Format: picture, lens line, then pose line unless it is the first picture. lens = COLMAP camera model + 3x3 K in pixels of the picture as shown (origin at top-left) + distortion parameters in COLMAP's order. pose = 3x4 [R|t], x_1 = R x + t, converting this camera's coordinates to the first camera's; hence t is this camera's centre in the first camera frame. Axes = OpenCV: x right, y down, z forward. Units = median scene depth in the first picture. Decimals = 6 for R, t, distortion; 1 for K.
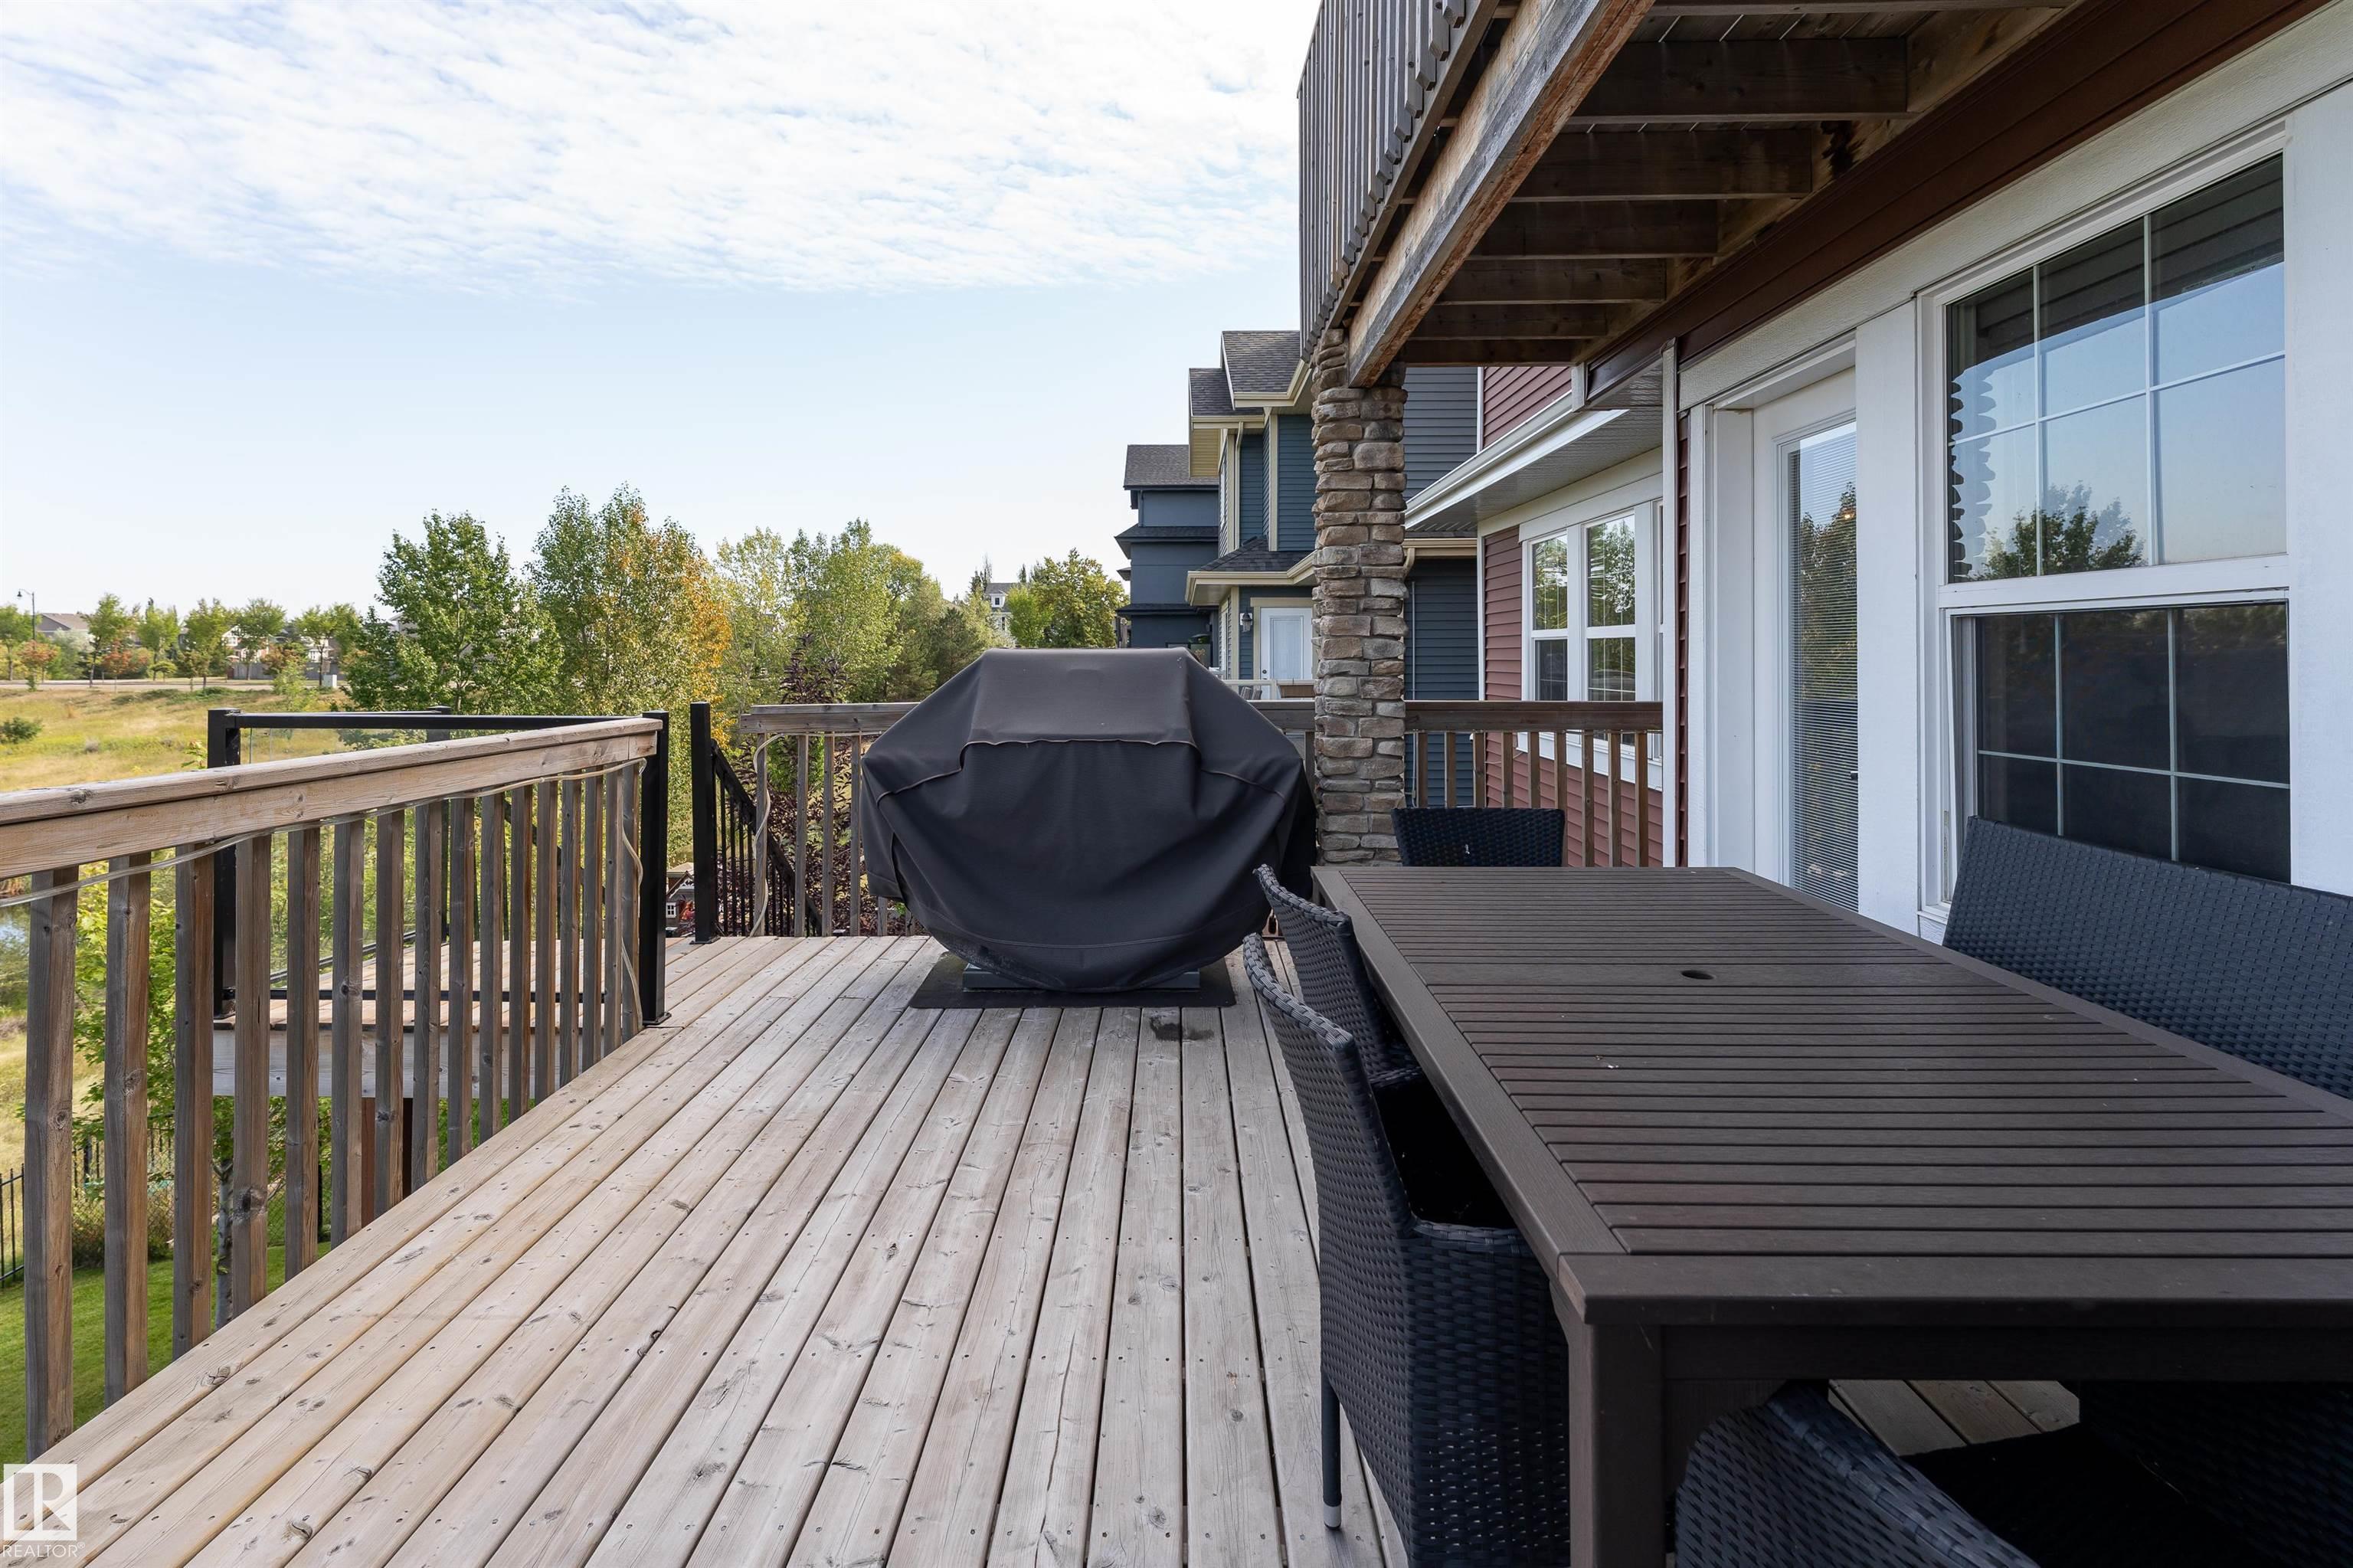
lens RADIAL K [[1066.9, 0, 1119.9], [0, 1066.9, 652.1], [0, 0, 1]] dist [0.001300, -0.001224]
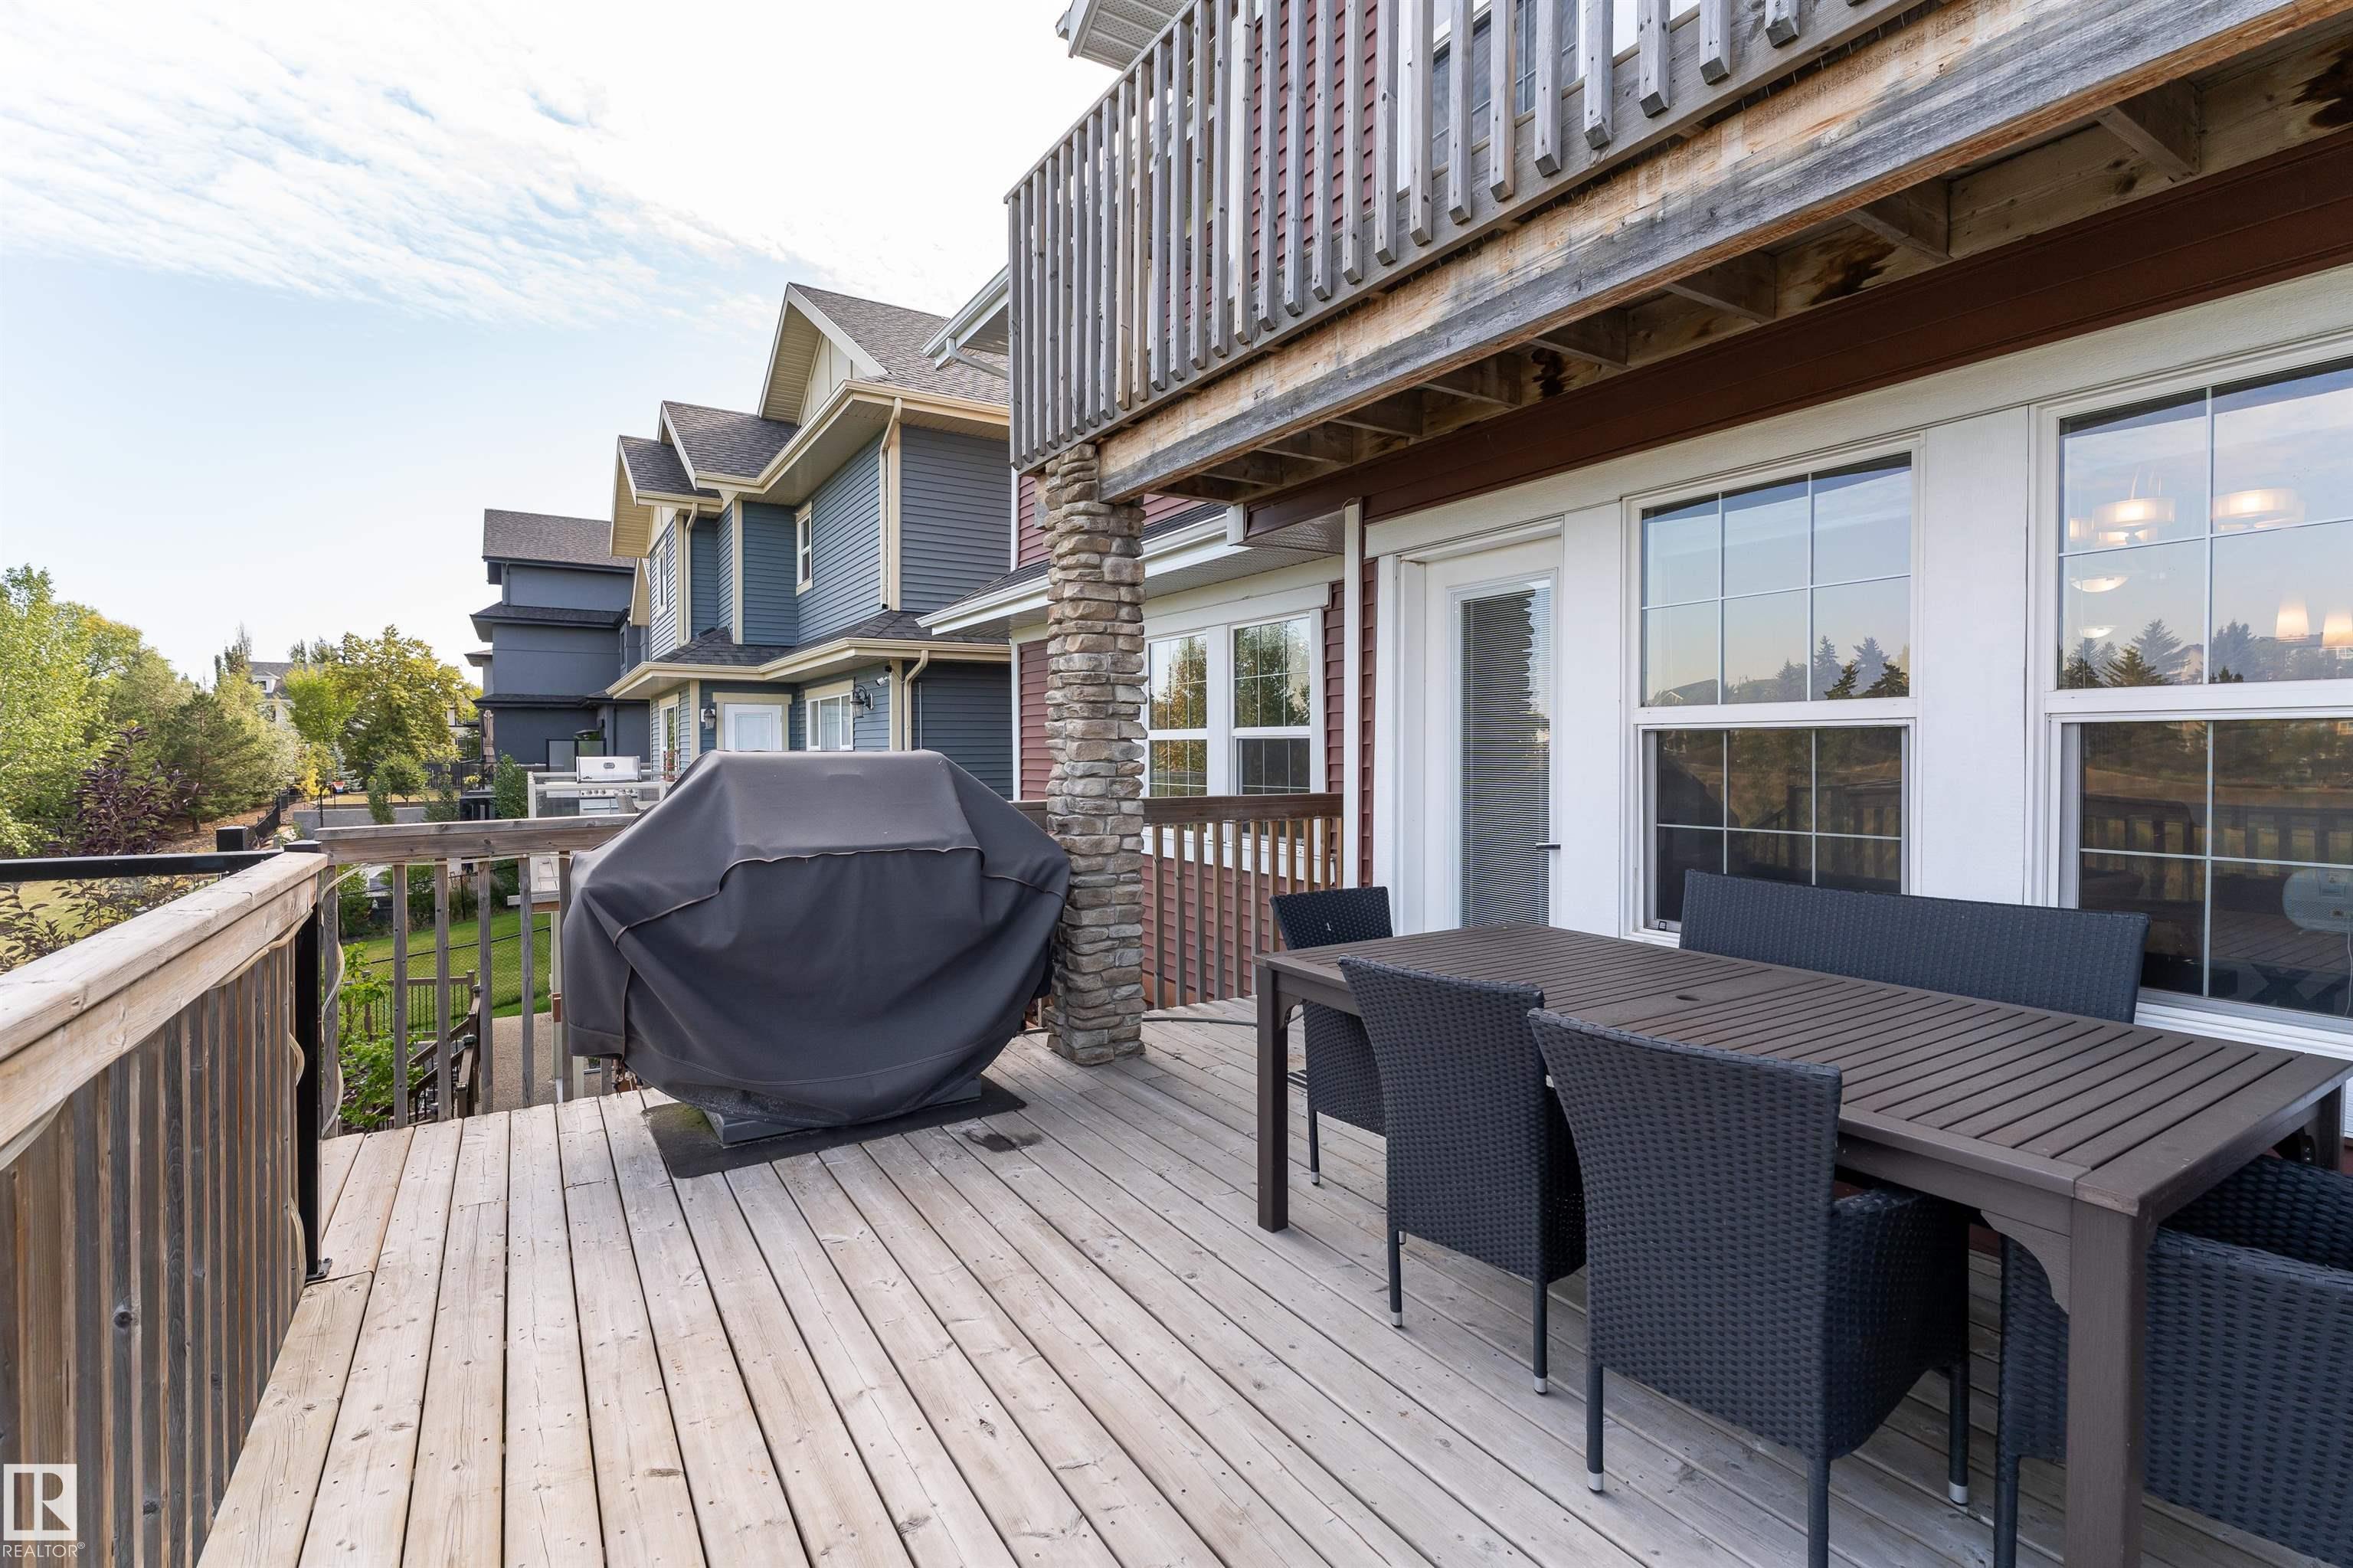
lens RADIAL K [[1066.9, 0, 1096.0], [0, 1066.9, 763.0], [0, 0, 1]] dist [0.001300, -0.001224]
pose [[0.845531, -0.006985, 0.533881, -0.333558], [0.000202, 0.999919, 0.012763, -0.004714], [-0.533926, -0.010684, 0.845463, 0.107889]]
